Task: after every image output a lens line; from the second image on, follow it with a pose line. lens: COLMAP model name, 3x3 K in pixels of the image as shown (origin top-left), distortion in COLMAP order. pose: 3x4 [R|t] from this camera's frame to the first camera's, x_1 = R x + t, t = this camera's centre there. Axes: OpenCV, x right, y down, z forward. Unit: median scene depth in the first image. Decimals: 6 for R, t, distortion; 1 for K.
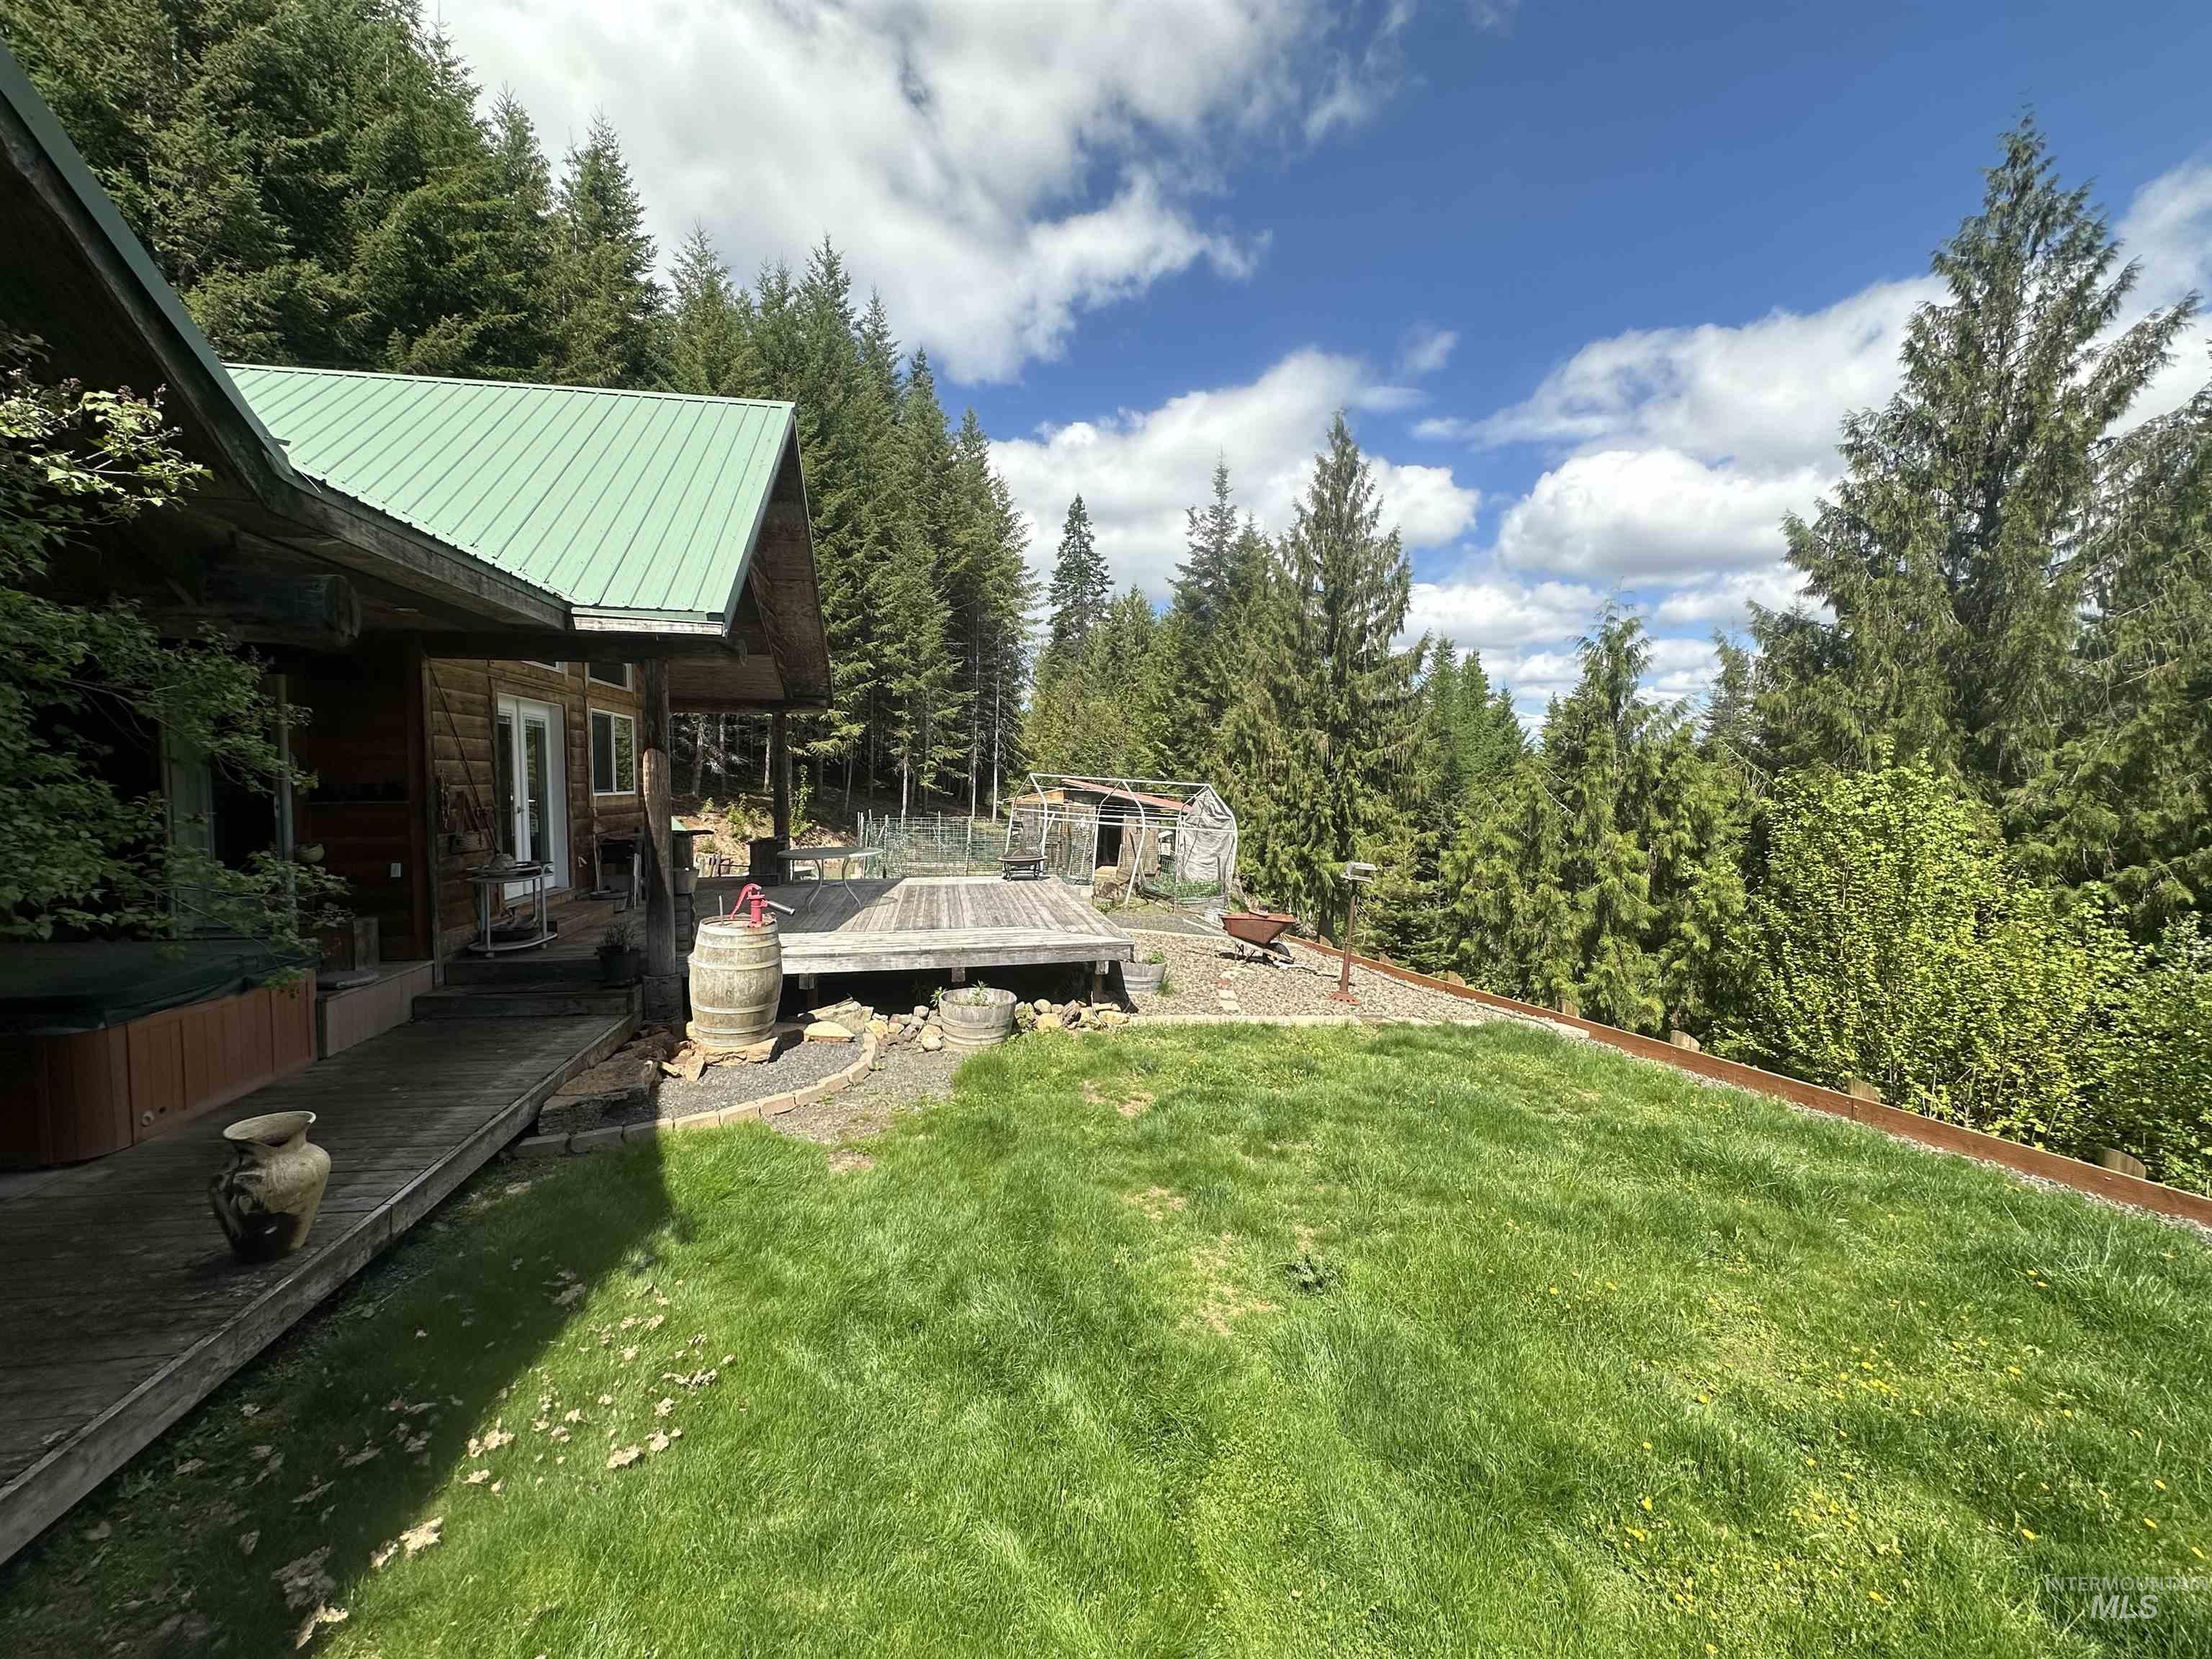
lens RADIAL K [[880.0, 0, 1102.2], [0, 880.0, 837.1], [0, 0, 1]] dist [-0.010191, 0.001669]
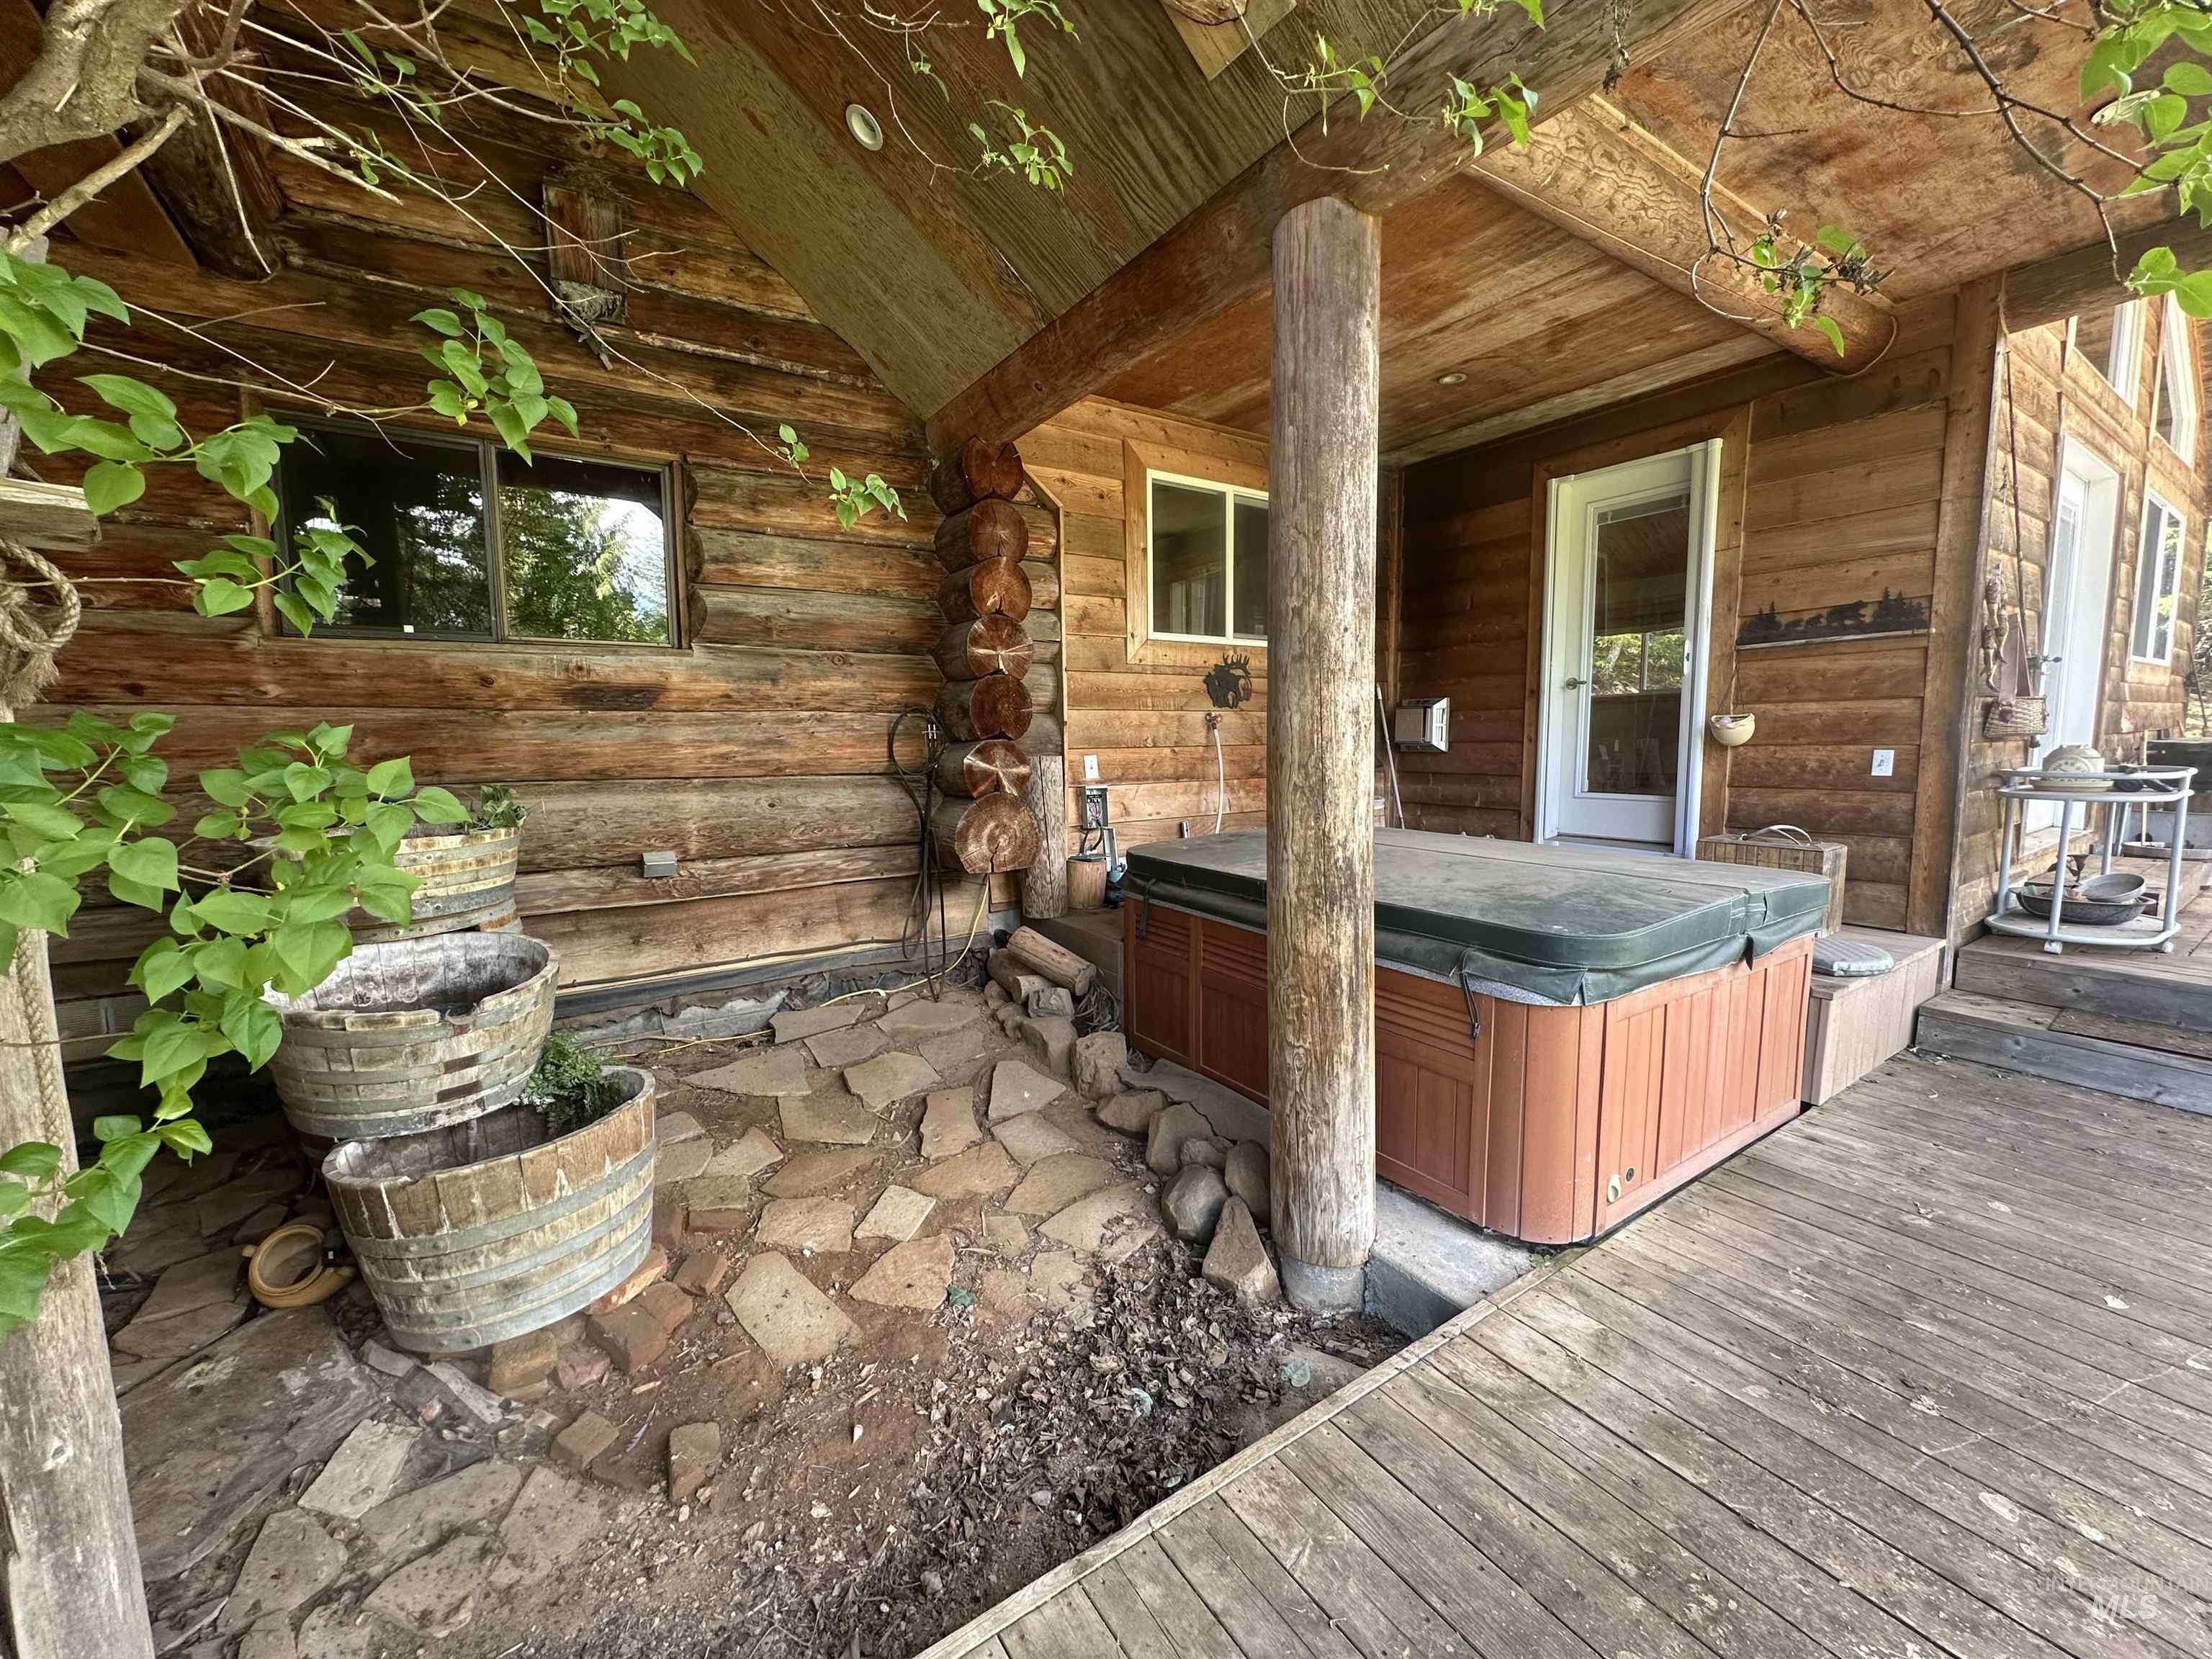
lens RADIAL K [[880.0, 0, 1106.7], [0, 880.0, 827.5], [0, 0, 1]] dist [-0.010191, 0.001669]
pose [[0.397102, 0.094688, -0.912877, -0.500373], [-0.043774, 0.995486, 0.084215, 0.053425], [0.916730, 0.006518, 0.399454, 0.340561]]
